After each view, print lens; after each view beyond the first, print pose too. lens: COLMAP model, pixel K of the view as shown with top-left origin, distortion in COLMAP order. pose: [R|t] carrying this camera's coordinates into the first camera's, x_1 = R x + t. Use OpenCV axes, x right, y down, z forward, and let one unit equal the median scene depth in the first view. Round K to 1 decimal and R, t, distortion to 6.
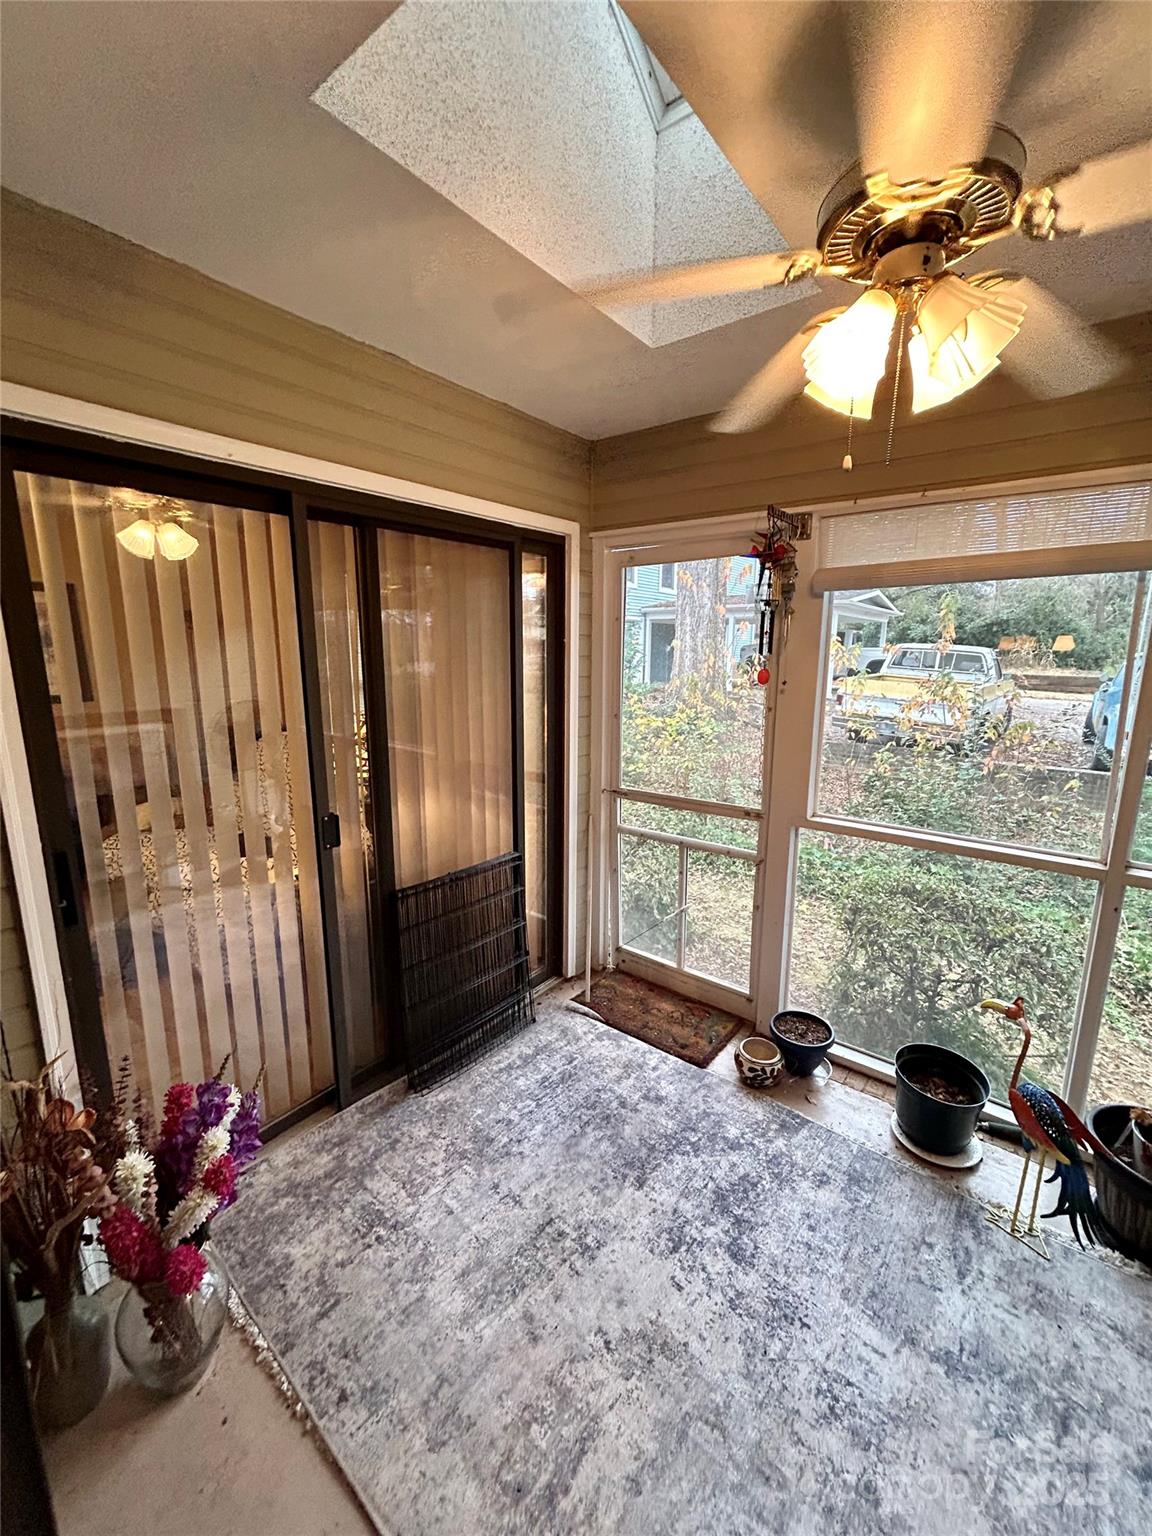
lens RADIAL K [[615.3, 0, 577.3], [0, 615.3, 769.3], [0, 0, 1]] dist [-0.002975, -0.000041]
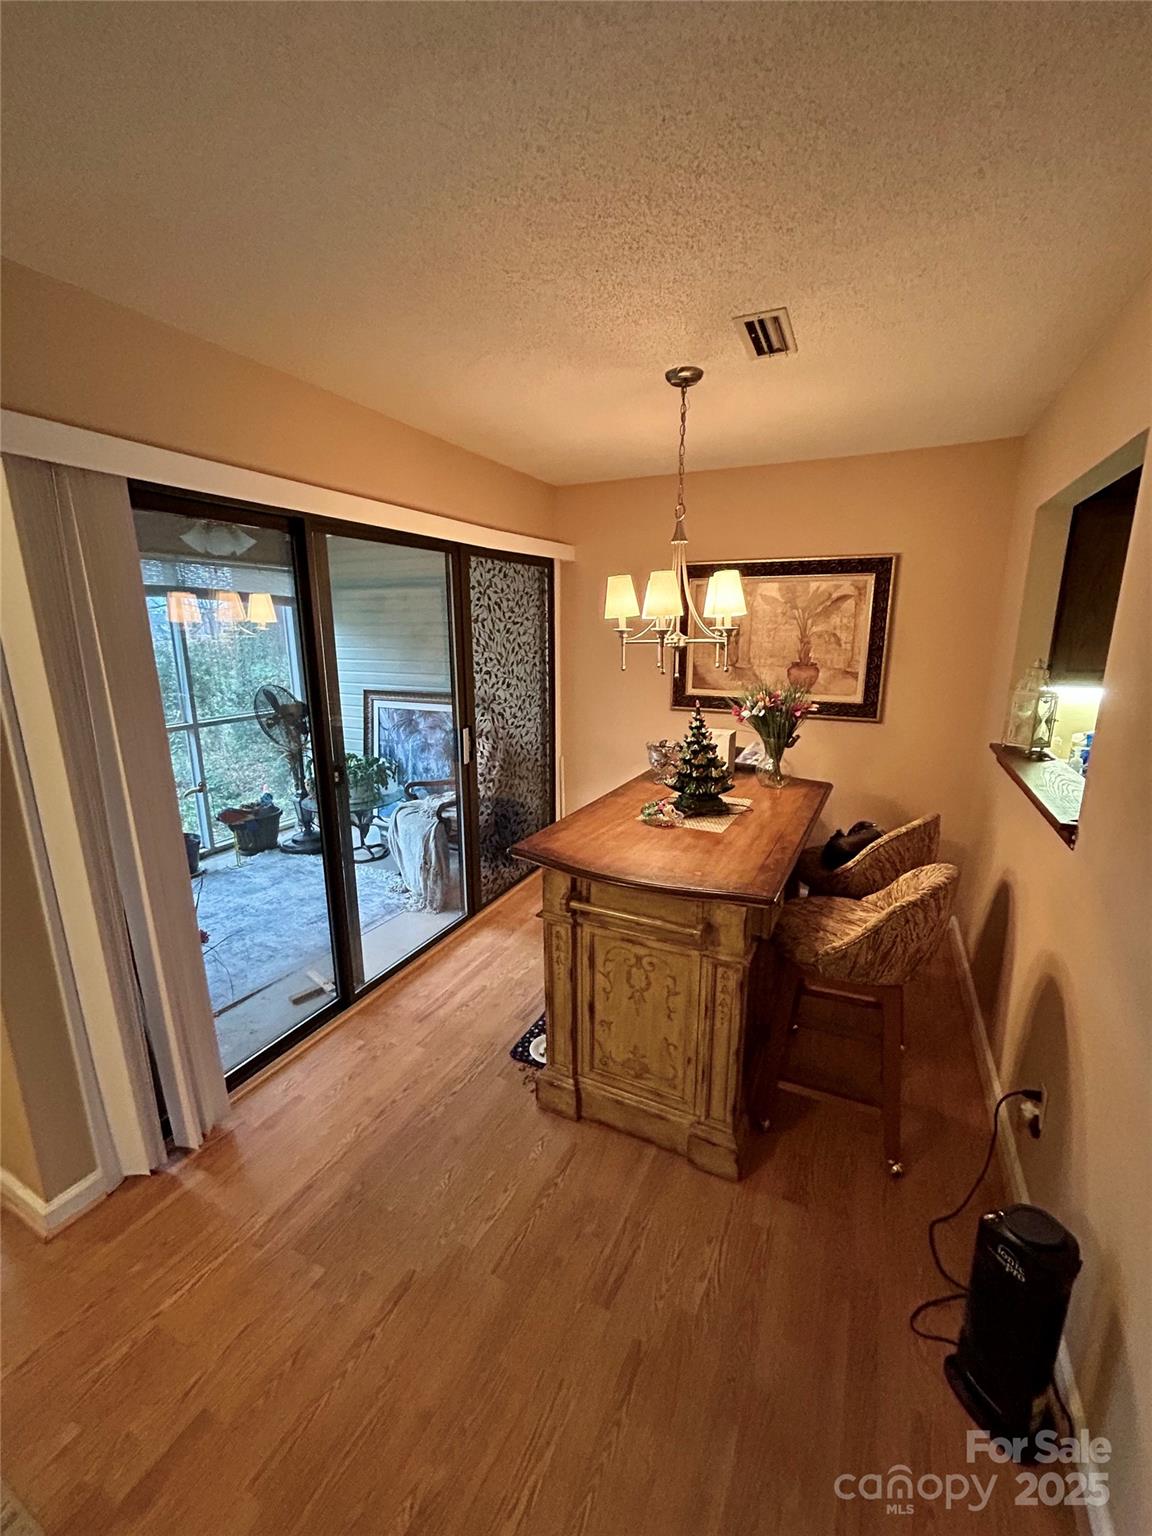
lens RADIAL K [[615.3, 0, 572.4], [0, 615.3, 771.0], [0, 0, 1]] dist [-0.002975, -0.000041]
pose [[-0.197907, -0.222783, 0.954568, -1.403534], [0.187587, 0.947223, 0.259960, -0.001592], [-0.962104, 0.230513, -0.145671, -0.014664]]
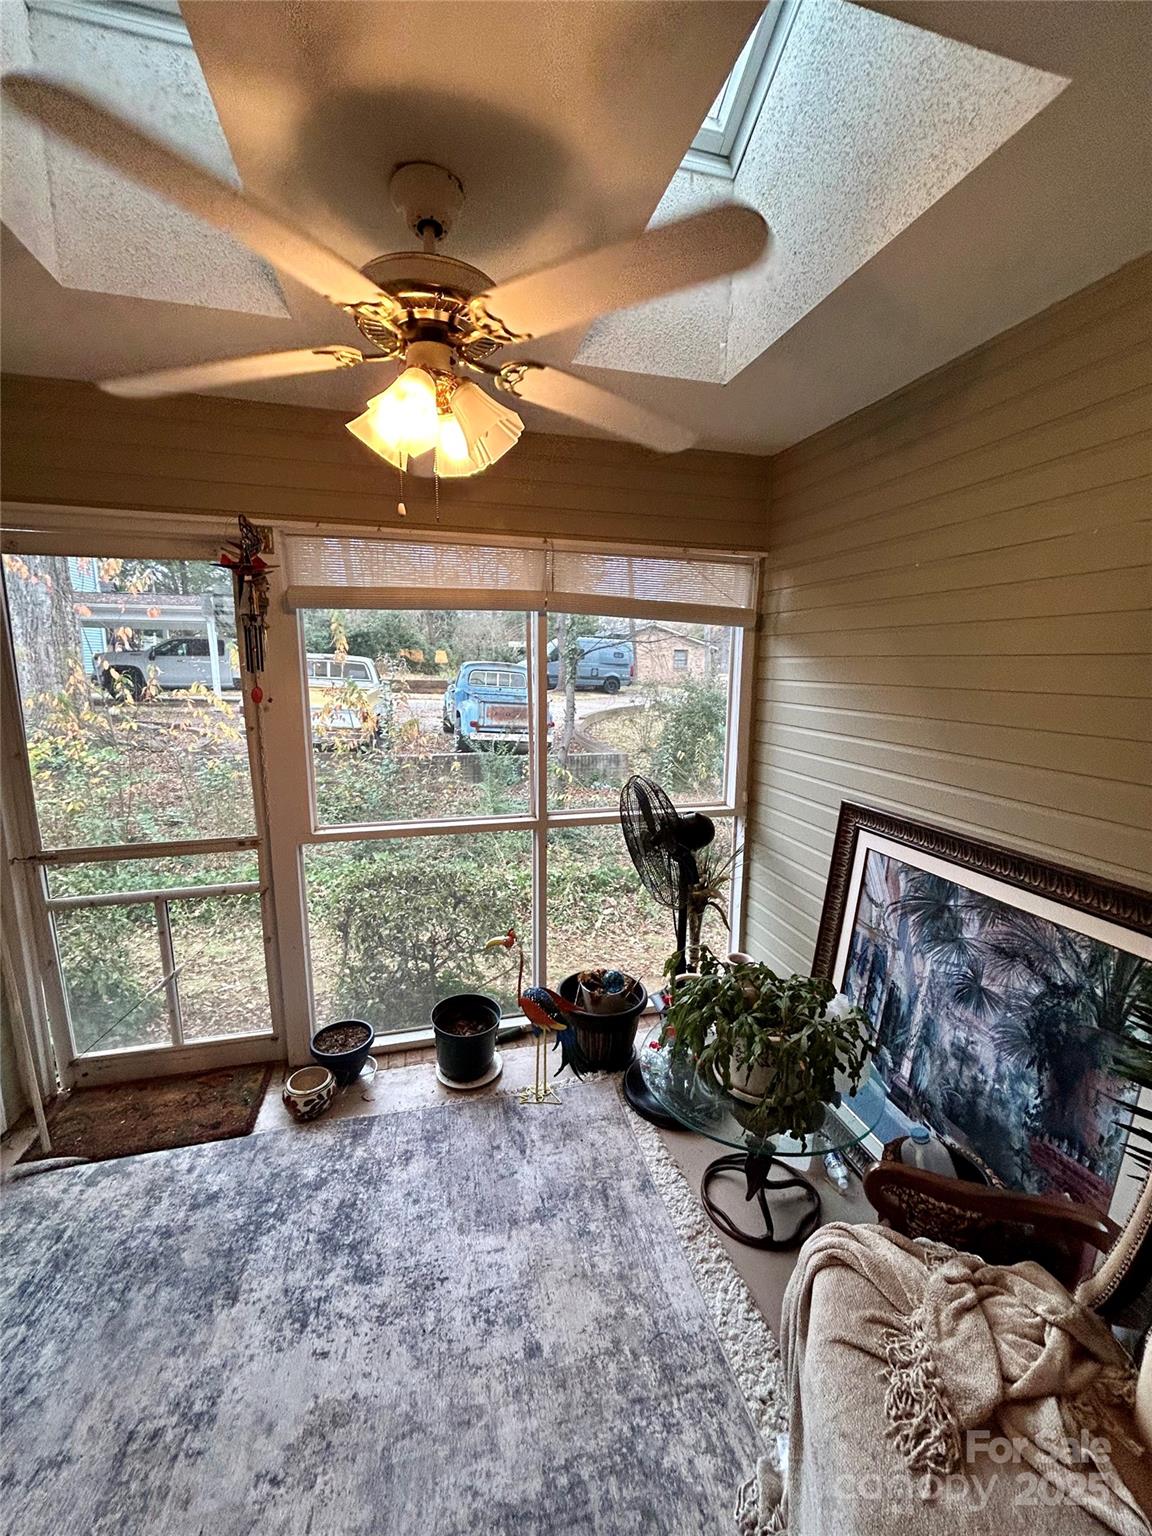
lens RADIAL K [[615.3, 0, 581.2], [0, 615.3, 770.8], [0, 0, 1]] dist [-0.002975, -0.000041]
pose [[0.592271, -0.139201, 0.793623, -0.151488], [0.146273, 0.987173, 0.063987, -0.021580], [-0.792350, 0.078188, 0.605035, 0.042156]]
